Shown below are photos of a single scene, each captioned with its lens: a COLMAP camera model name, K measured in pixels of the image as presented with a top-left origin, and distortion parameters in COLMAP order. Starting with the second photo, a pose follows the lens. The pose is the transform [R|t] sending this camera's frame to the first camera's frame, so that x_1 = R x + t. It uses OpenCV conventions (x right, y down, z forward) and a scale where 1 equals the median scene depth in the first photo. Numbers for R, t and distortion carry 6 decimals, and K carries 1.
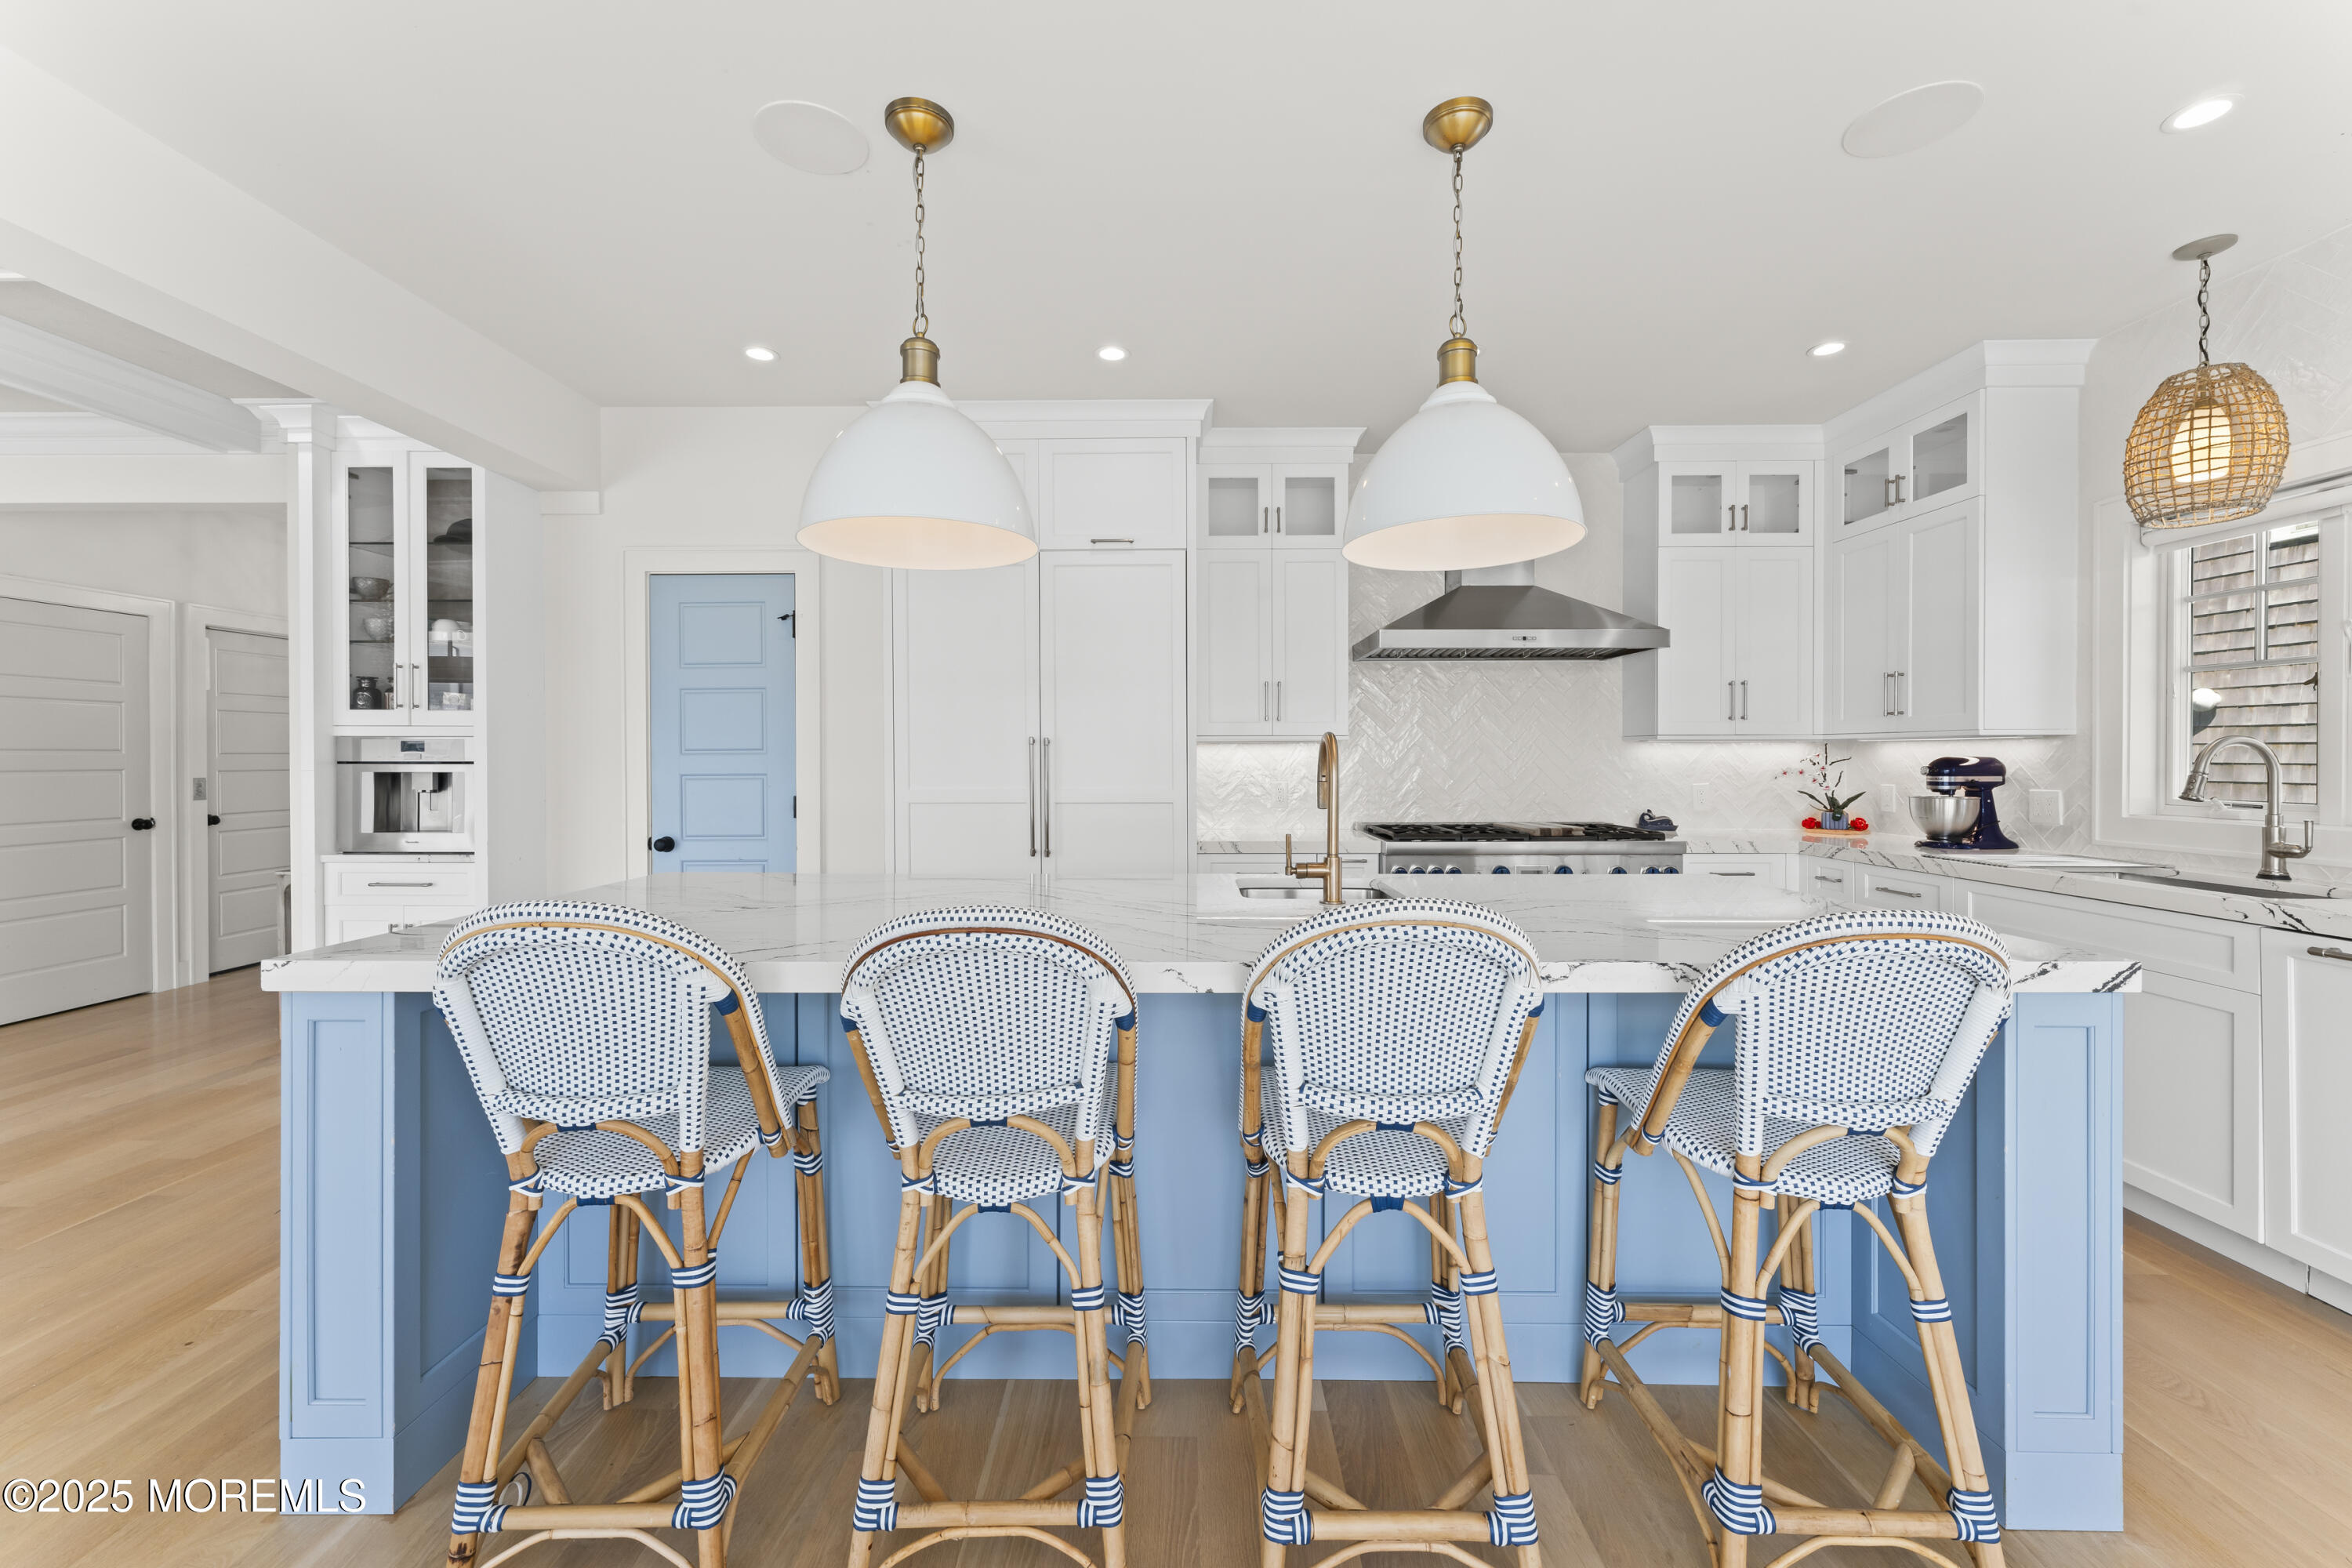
lens RADIAL K [[962.7, 0, 1175.1], [0, 962.7, 768.4], [0, 0, 1]] dist [0.004224, 0.000539]
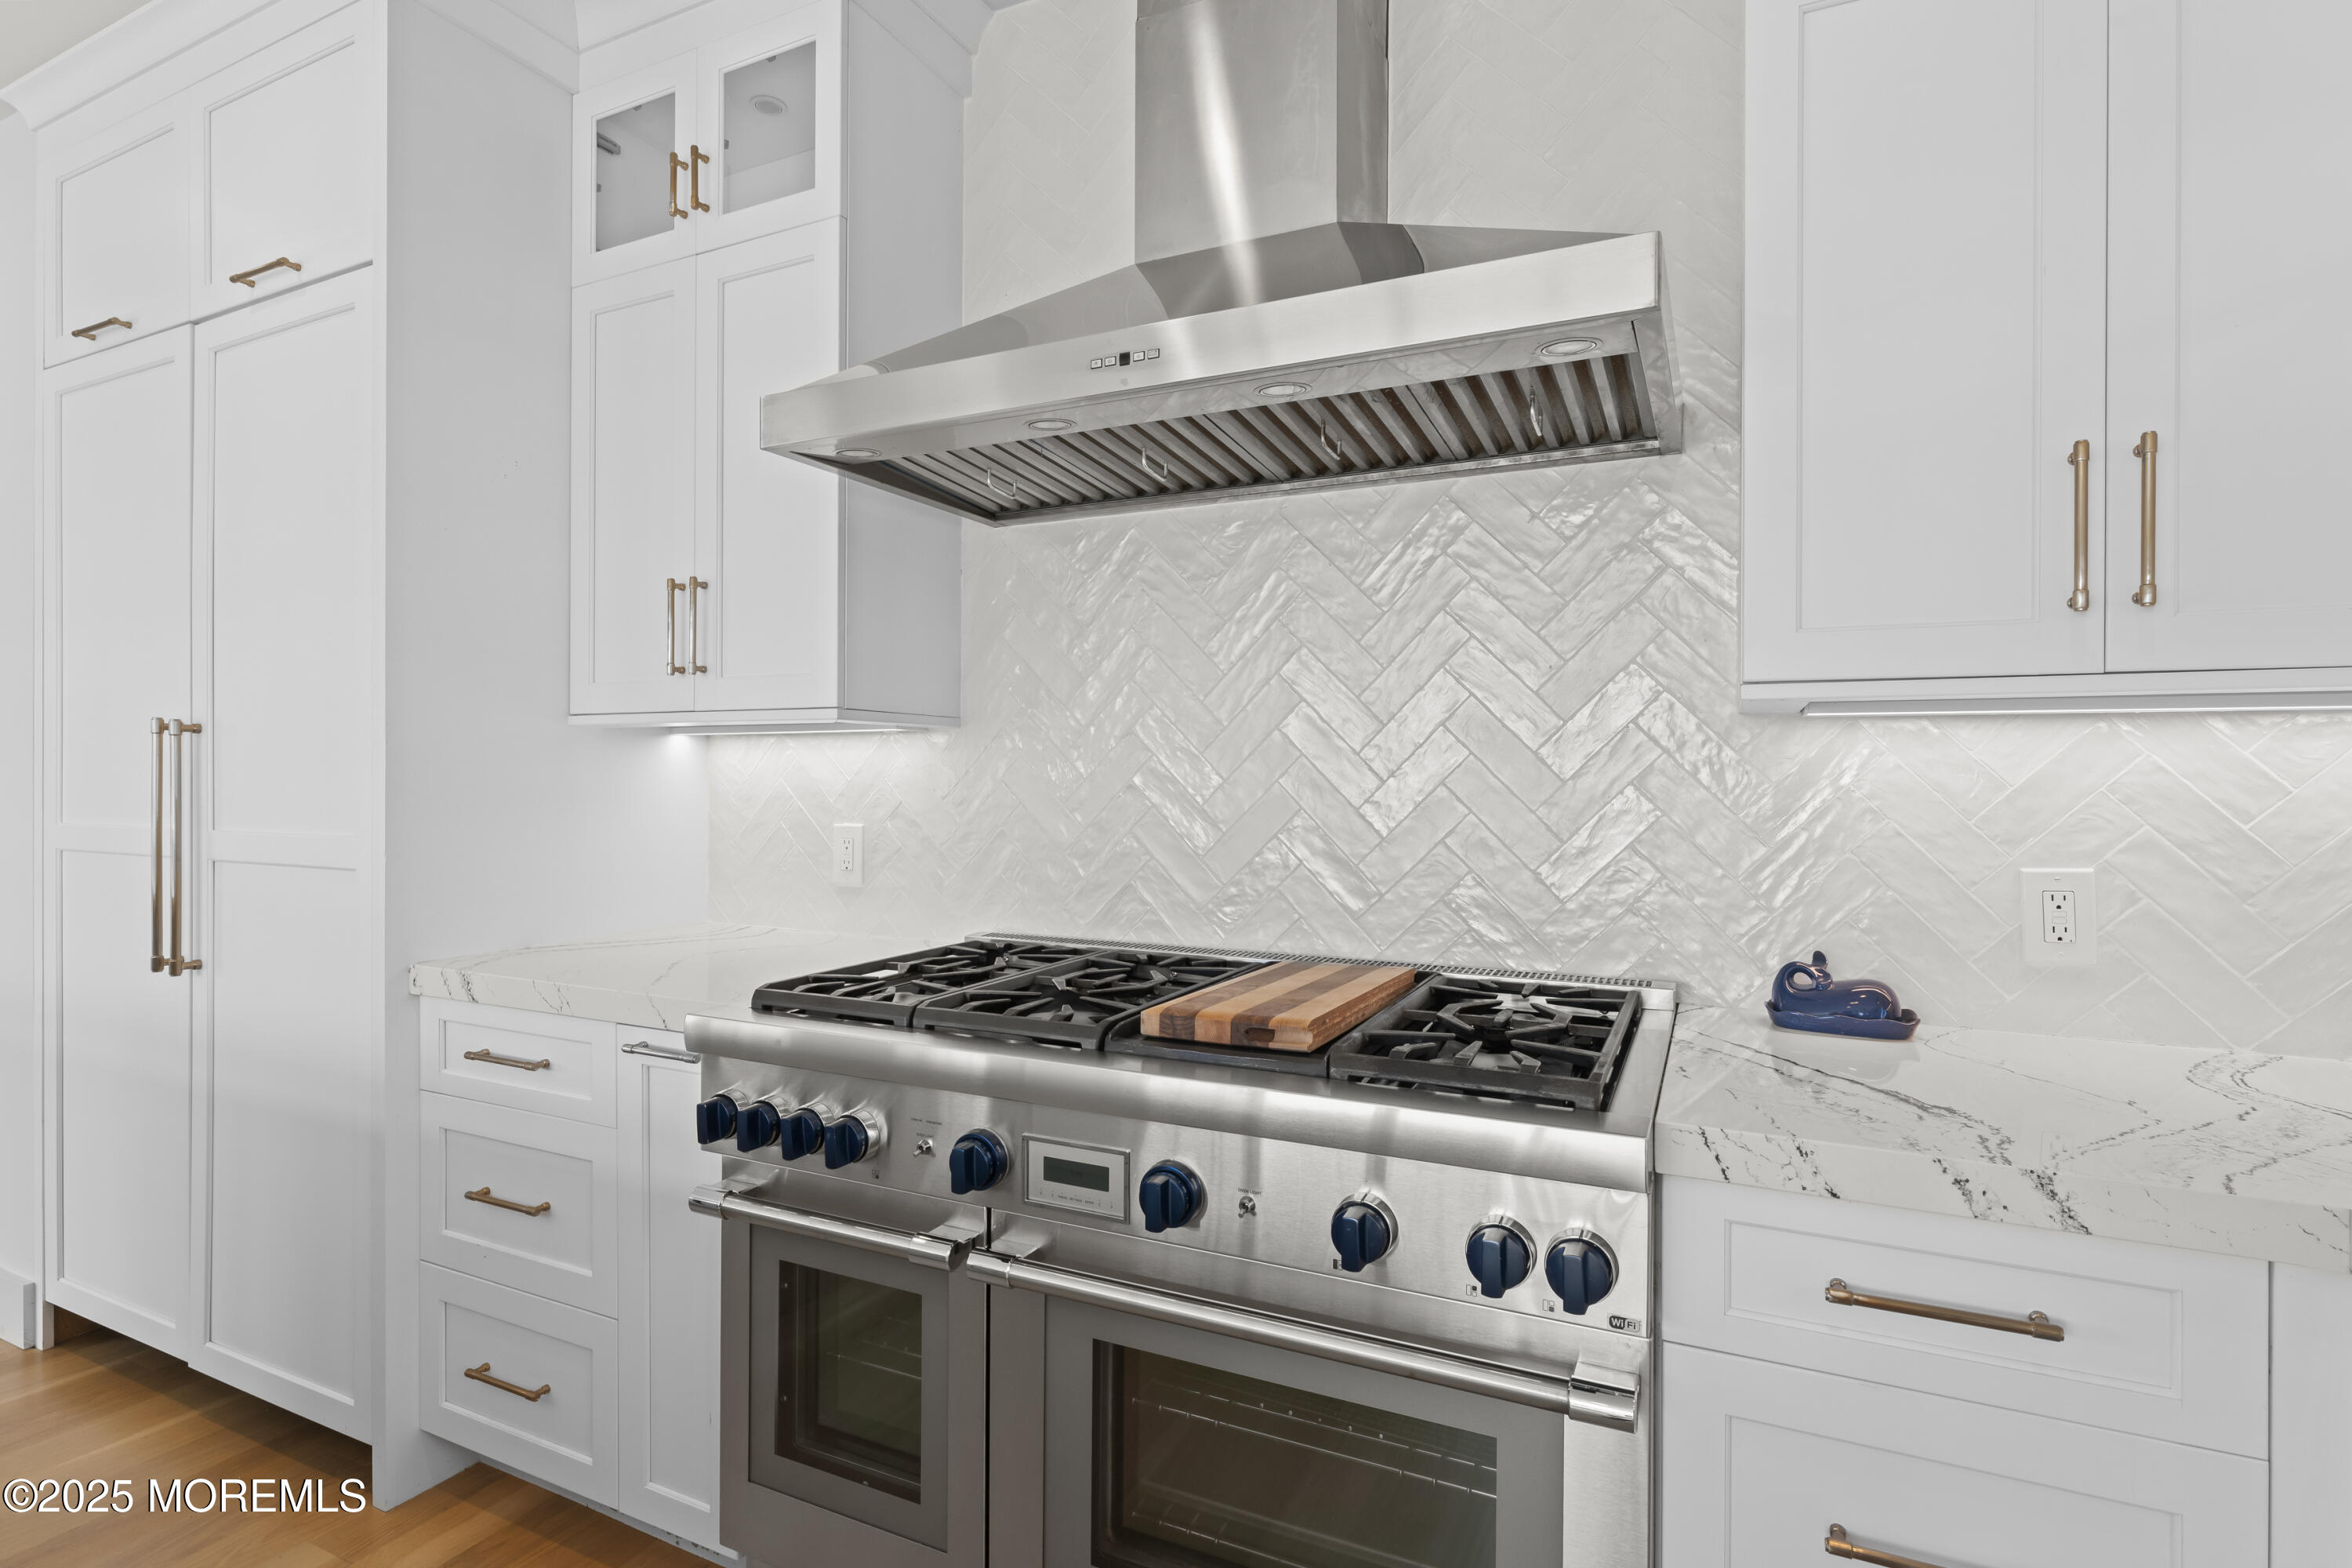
lens RADIAL K [[1170.0, 0, 1163.1], [0, 1170.0, 781.2], [0, 0, 1]] dist [-0.001548, -0.000342]
pose [[0.899993, 0.008232, -0.435826, 0.540654], [-0.013546, 0.999867, -0.009087, -0.002830], [0.435693, 0.014082, 0.899985, 0.697000]]
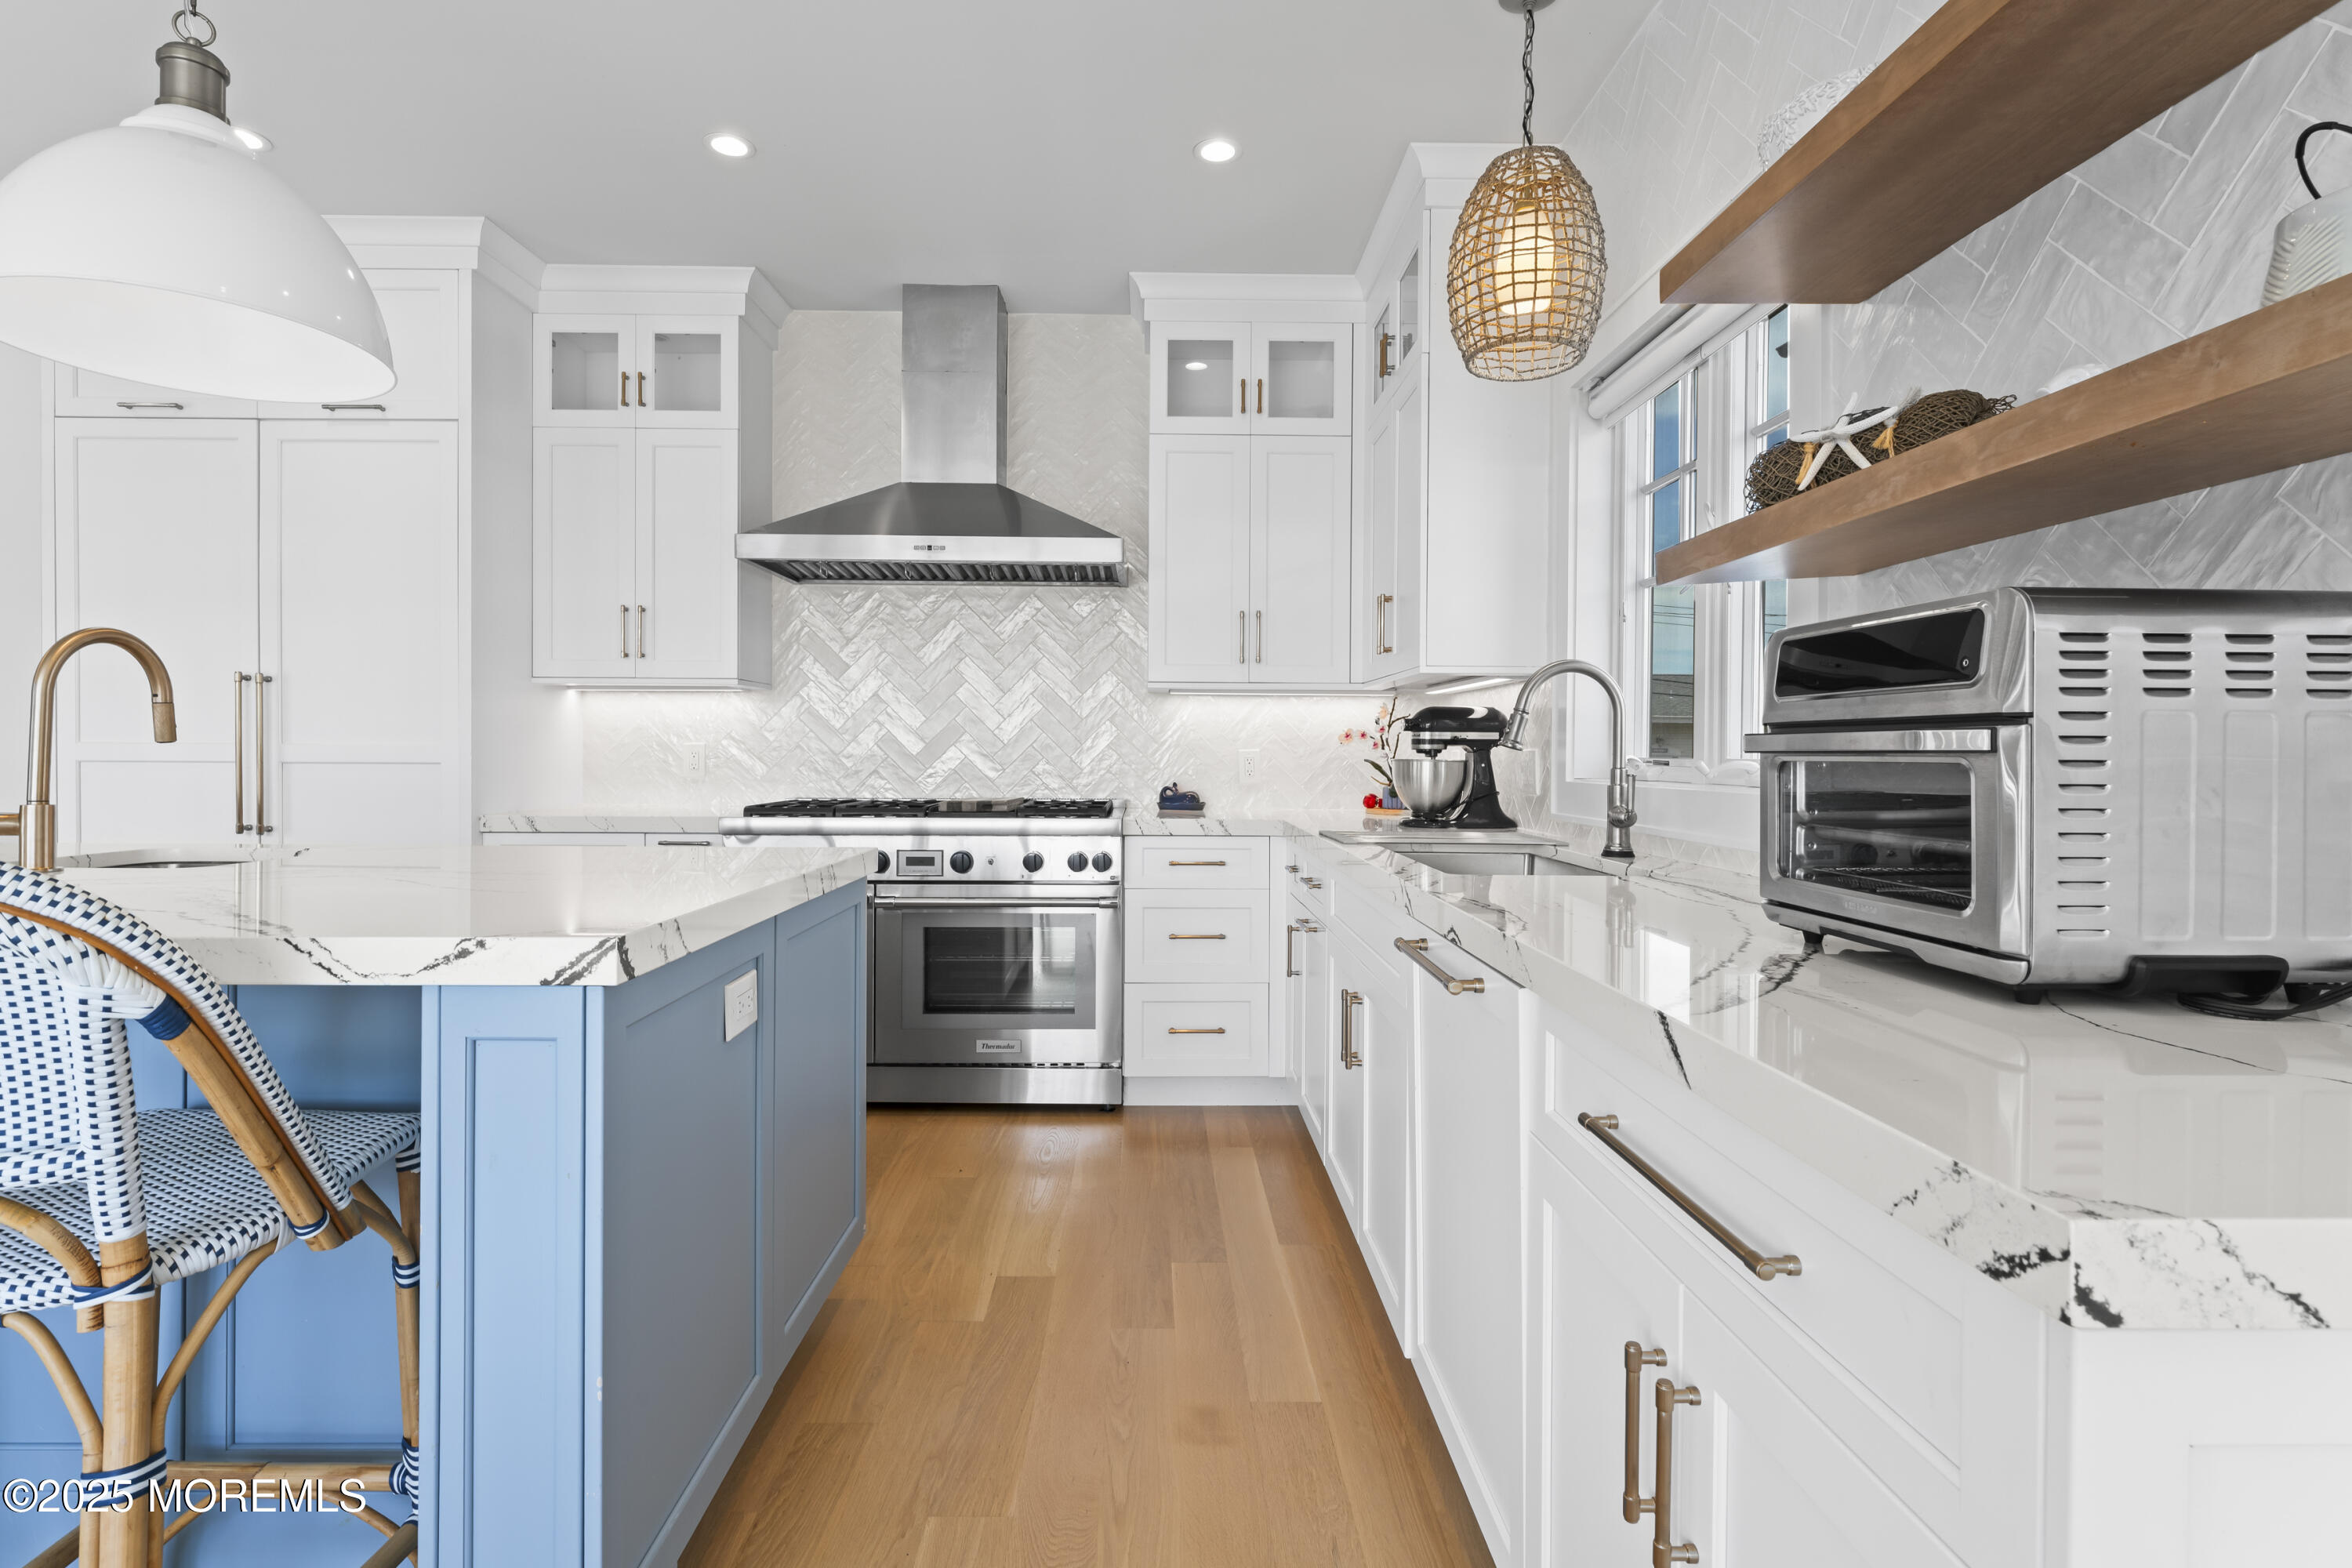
lens RADIAL K [[1170.0, 0, 1180.8], [0, 1170.0, 769.3], [0, 0, 1]] dist [-0.001548, -0.000342]
pose [[0.999633, 0.007855, 0.025911, 0.546597], [-0.007950, 0.999962, 0.003543, 0.033173], [-0.025883, -0.003747, 0.999658, 0.086387]]
